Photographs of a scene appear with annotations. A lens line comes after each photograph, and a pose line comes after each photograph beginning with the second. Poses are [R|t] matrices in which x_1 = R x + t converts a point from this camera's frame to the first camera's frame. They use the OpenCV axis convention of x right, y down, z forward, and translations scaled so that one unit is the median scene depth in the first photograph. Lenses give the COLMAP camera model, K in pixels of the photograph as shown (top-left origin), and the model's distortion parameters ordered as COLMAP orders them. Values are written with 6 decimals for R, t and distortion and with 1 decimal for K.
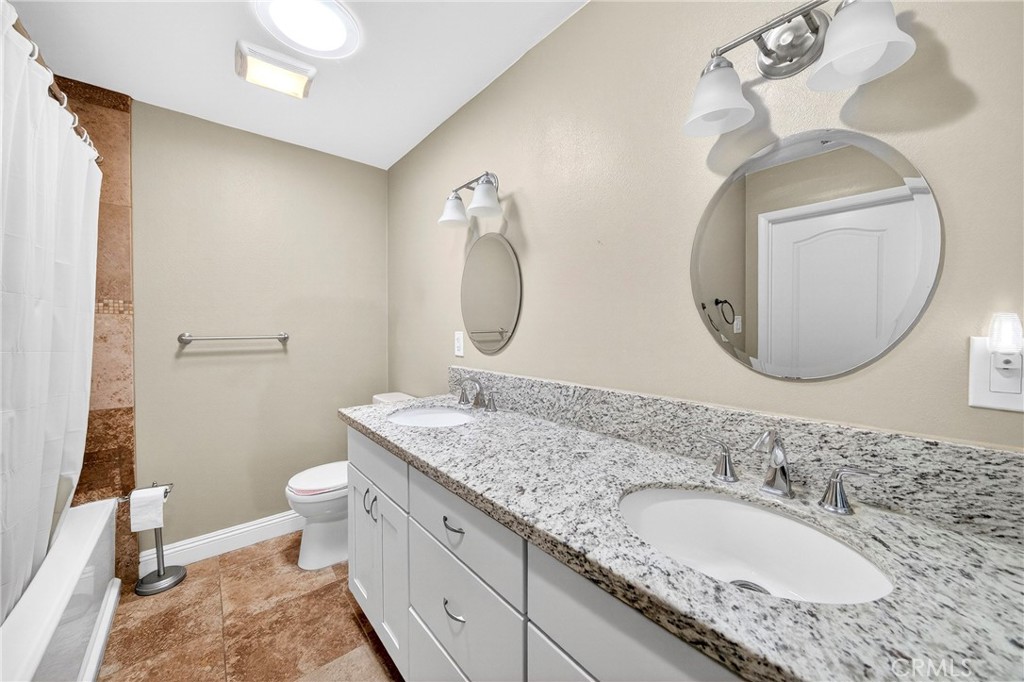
lens RADIAL K [[372.1, 0, 517.3], [0, 372.1, 327.6], [0, 0, 1]] dist [0.001180, -0.005252]
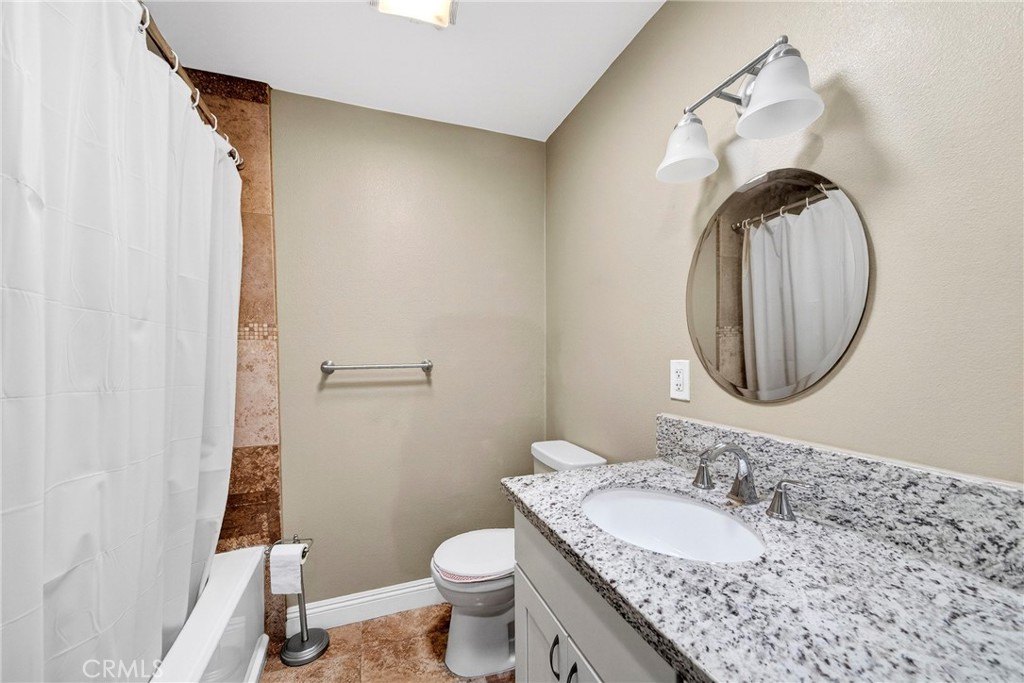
lens RADIAL K [[387.8, 0, 507.6], [0, 387.8, 346.1], [0, 0, 1]] dist [-0.001641, -0.000189]
pose [[0.937314, -0.011816, -0.348285, -0.222639], [0.008598, 0.999905, -0.010782, -0.006563], [0.348379, 0.007112, 0.937327, 0.352598]]
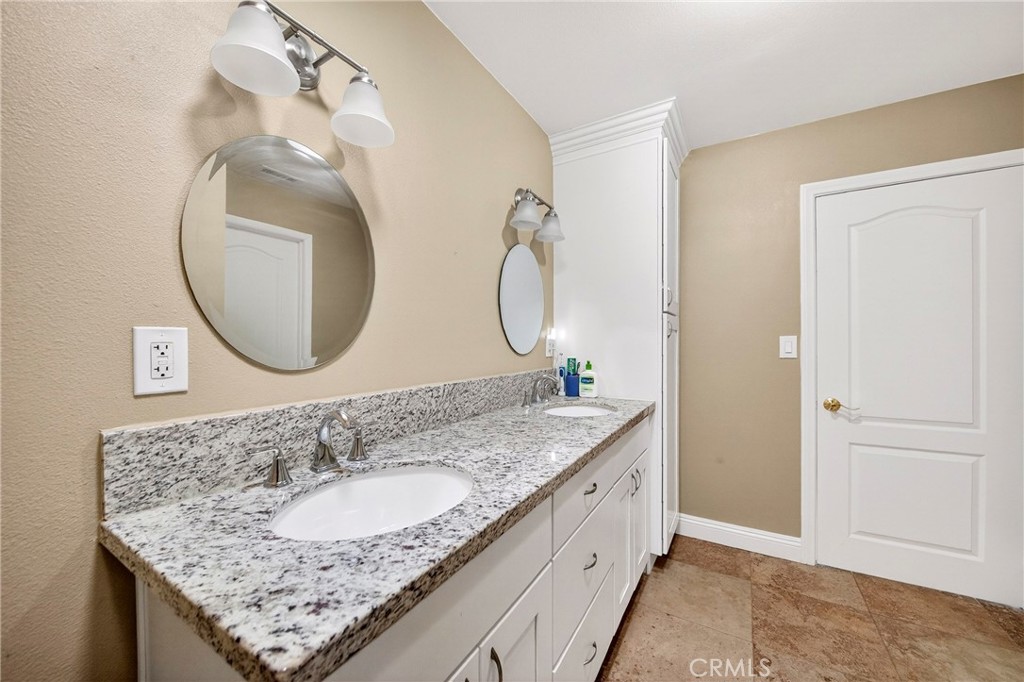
lens RADIAL K [[378.7, 0, 512.0], [0, 378.7, 341.0], [0, 0, 1]] dist [-0.000313, -0.000032]
pose [[-0.320281, 0.004136, 0.947313, -0.704161], [0.001573, 0.999991, -0.003834, 0.033504], [-0.947321, 0.000262, -0.320285, 0.919994]]
